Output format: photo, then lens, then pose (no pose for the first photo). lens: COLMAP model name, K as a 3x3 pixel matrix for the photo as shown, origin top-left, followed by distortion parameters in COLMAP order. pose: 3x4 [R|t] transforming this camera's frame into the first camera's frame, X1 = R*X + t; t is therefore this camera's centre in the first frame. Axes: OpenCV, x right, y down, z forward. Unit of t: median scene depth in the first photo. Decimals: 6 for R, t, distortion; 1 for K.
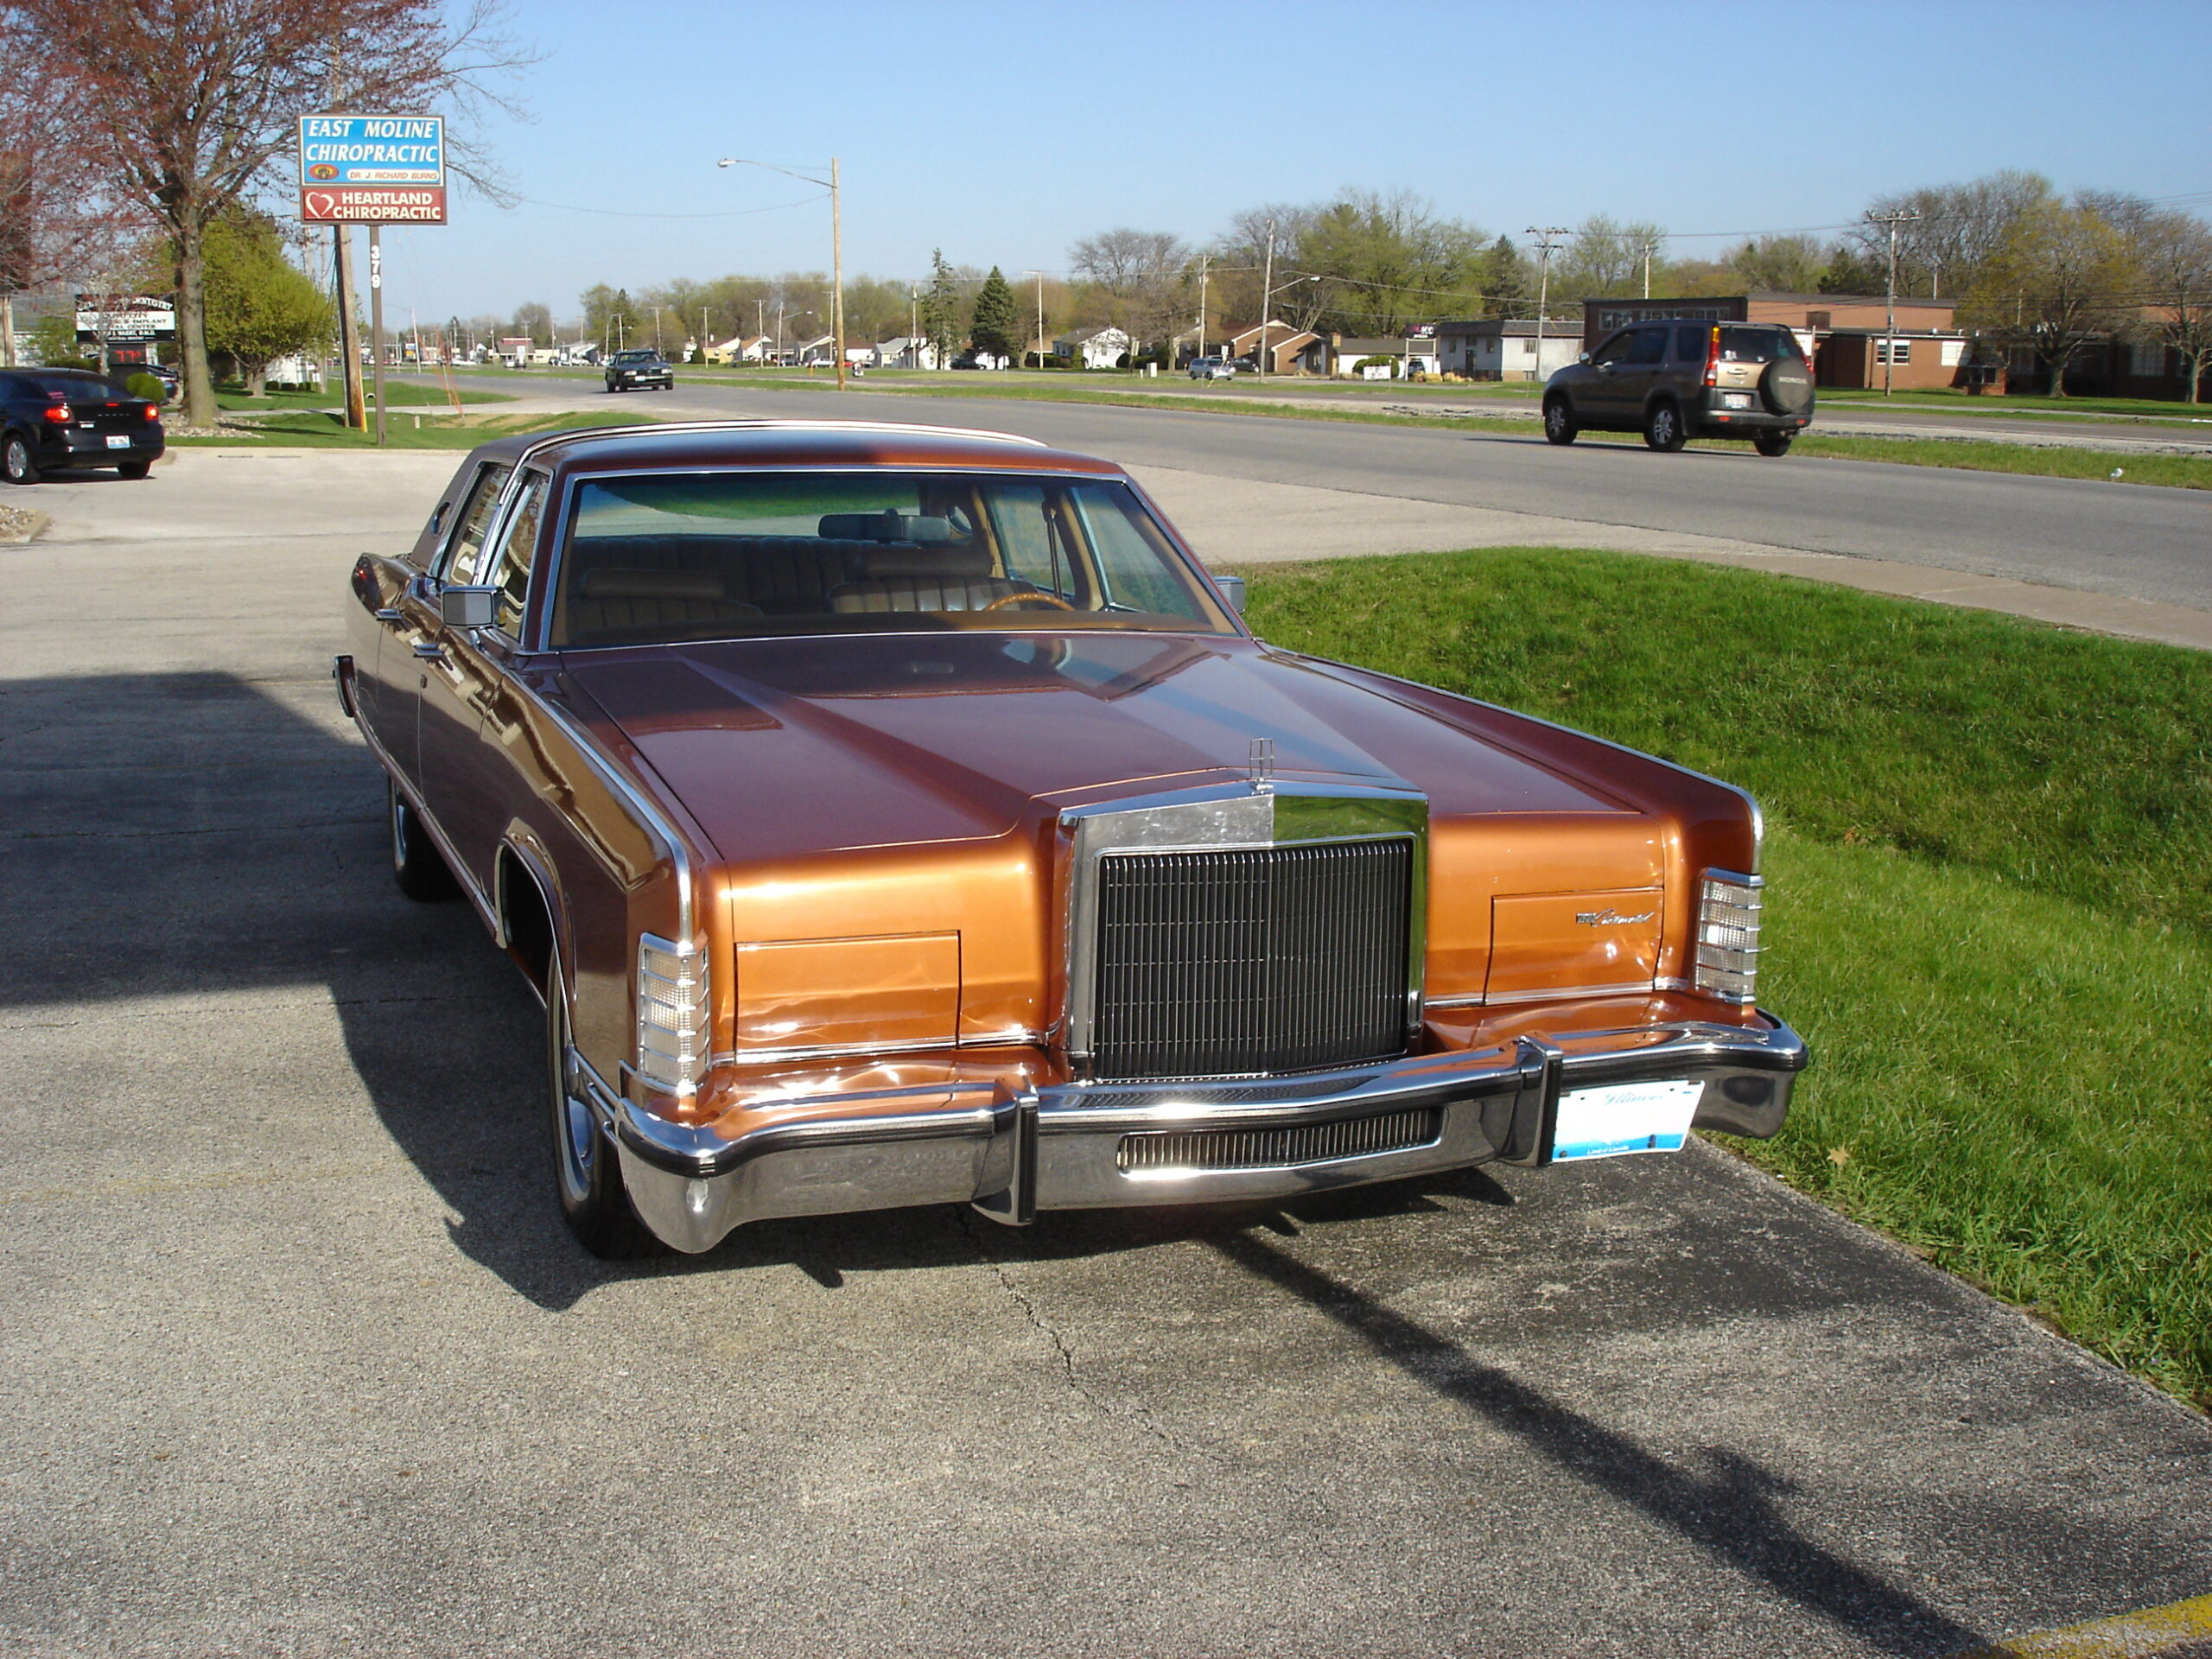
lens RADIAL K [[2465.5, 0, 1104.8], [0, 2465.5, 831.9], [0, 0, 1]] dist [-0.115271, 0.000000]
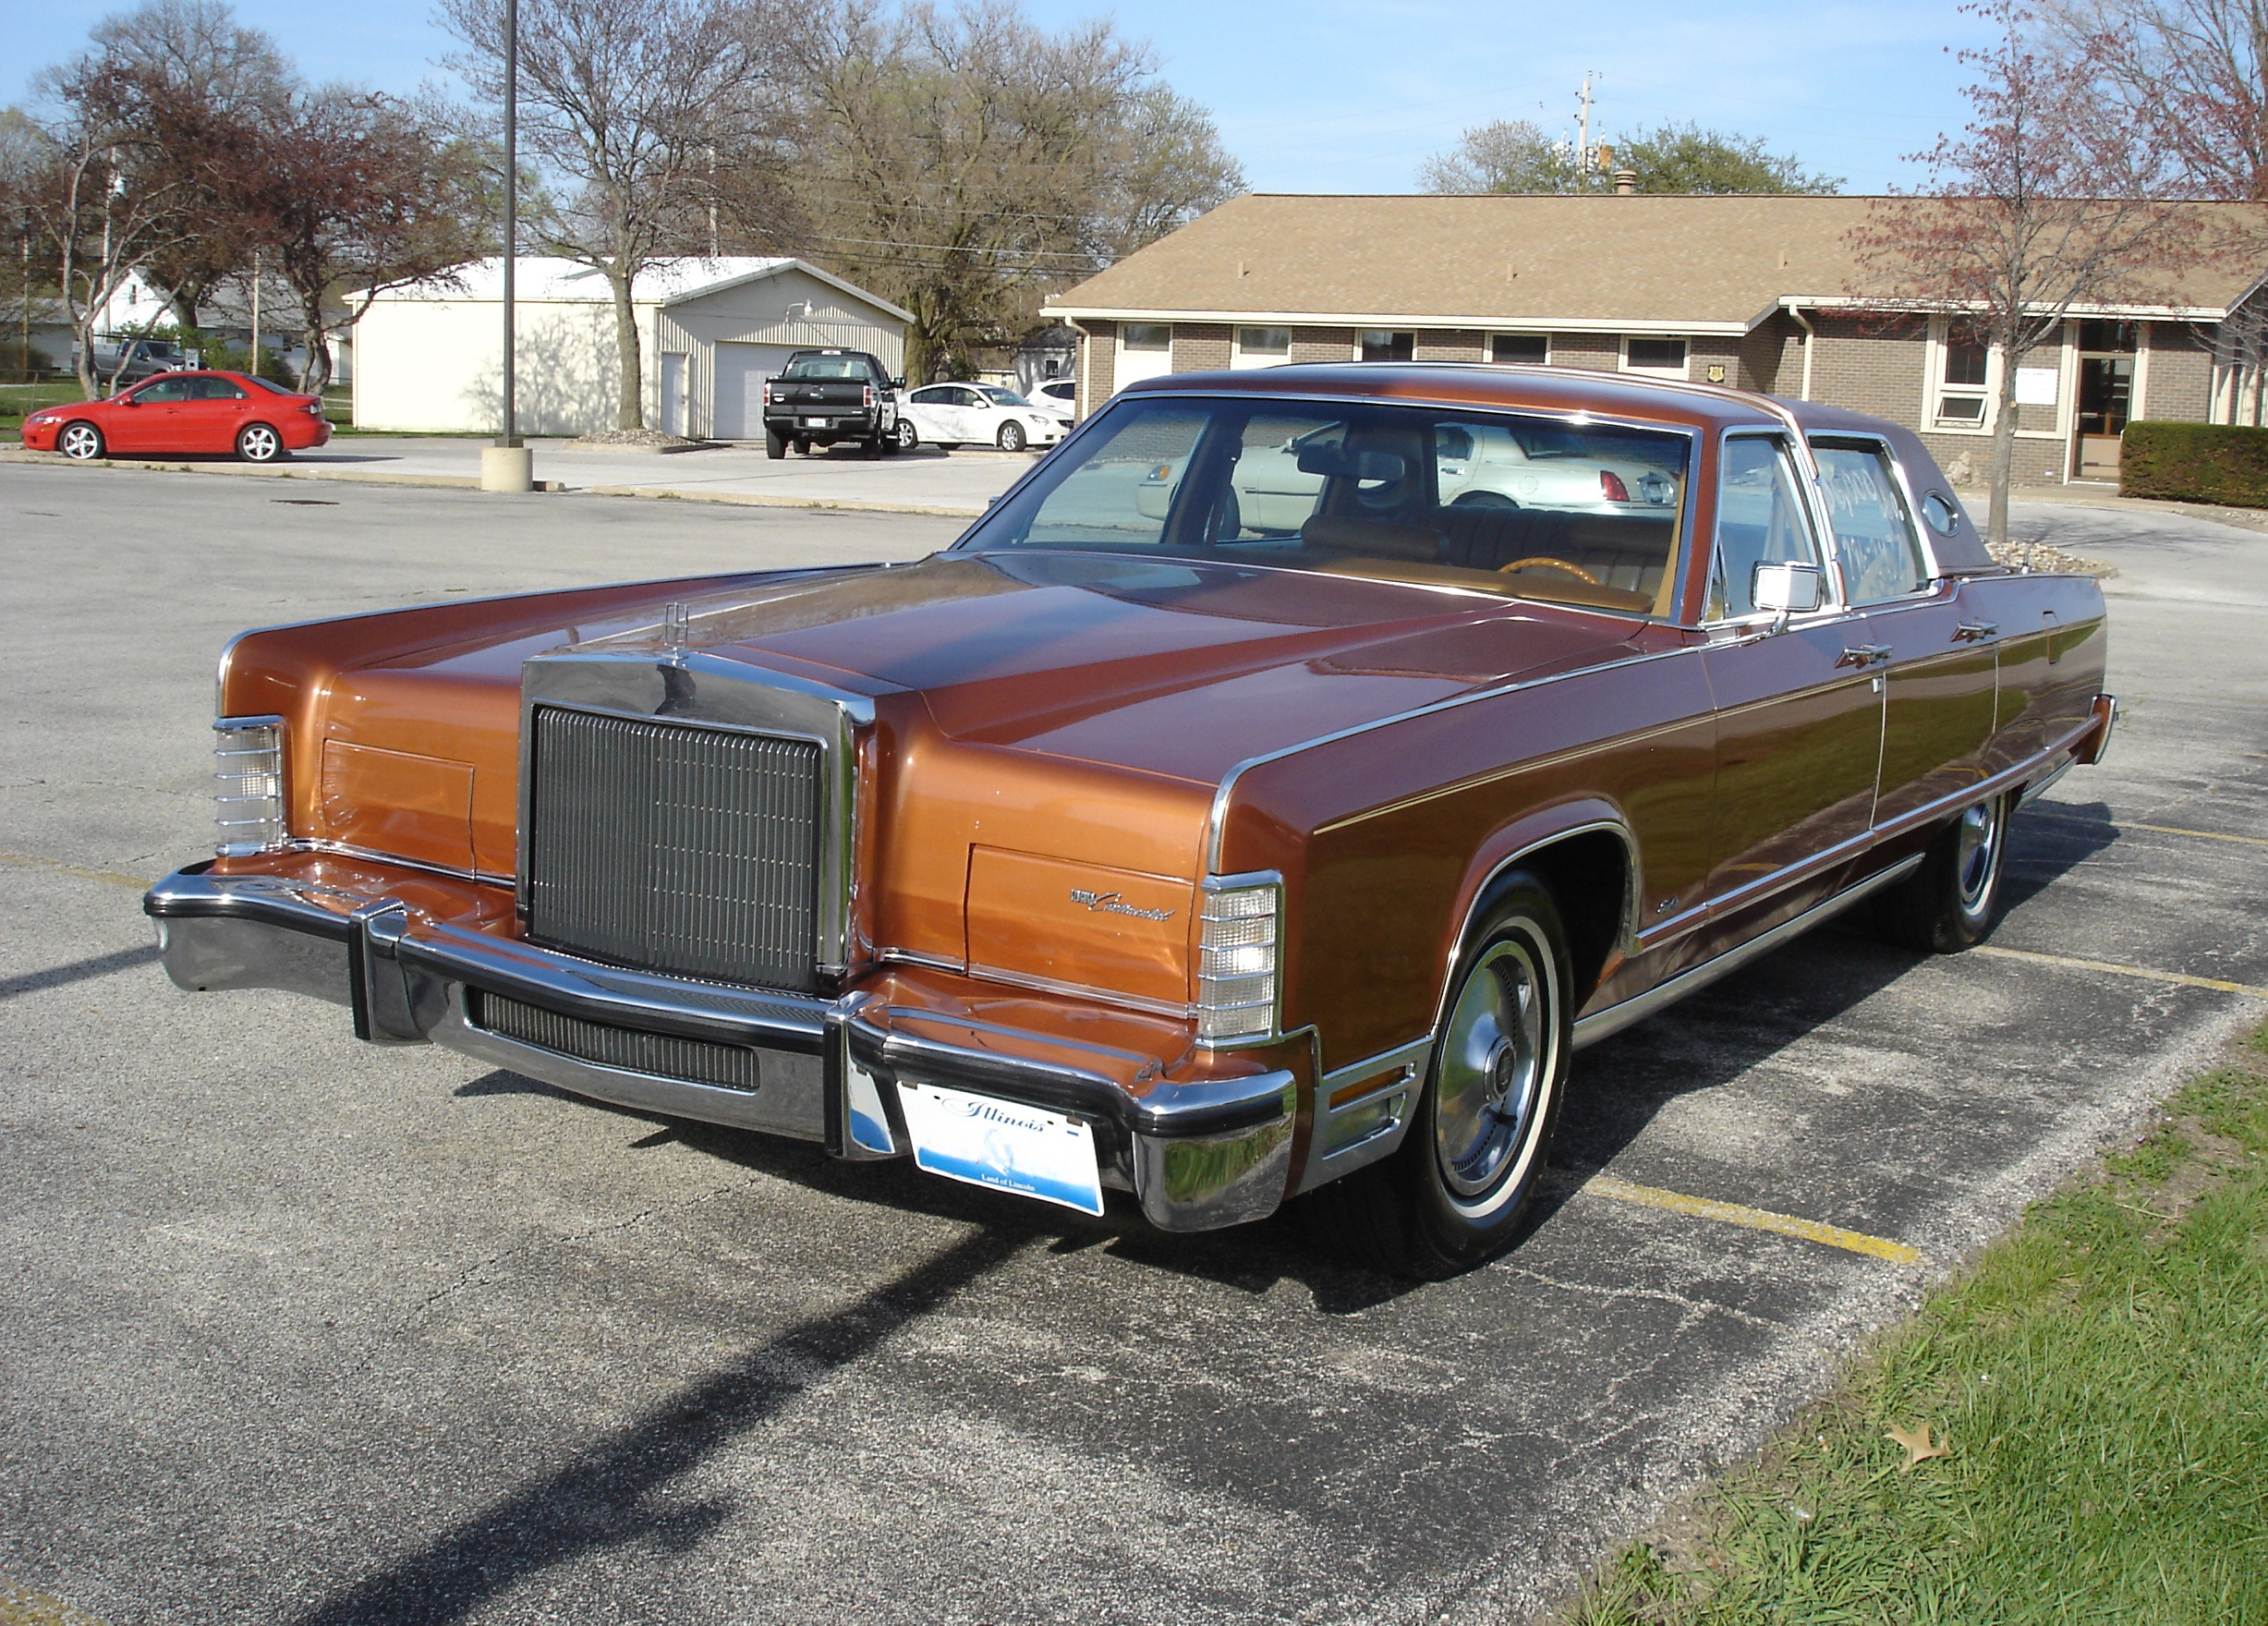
lens RADIAL K [[2853.2, 0, 1133.3], [0, 2853.2, 811.6], [0, 0, 1]] dist [-0.087807, 0.000000]
pose [[0.617770, 0.148431, -0.772223, 0.897383], [-0.177958, 0.982936, 0.046568, -0.037073], [0.765958, 0.108655, 0.633642, 0.424806]]
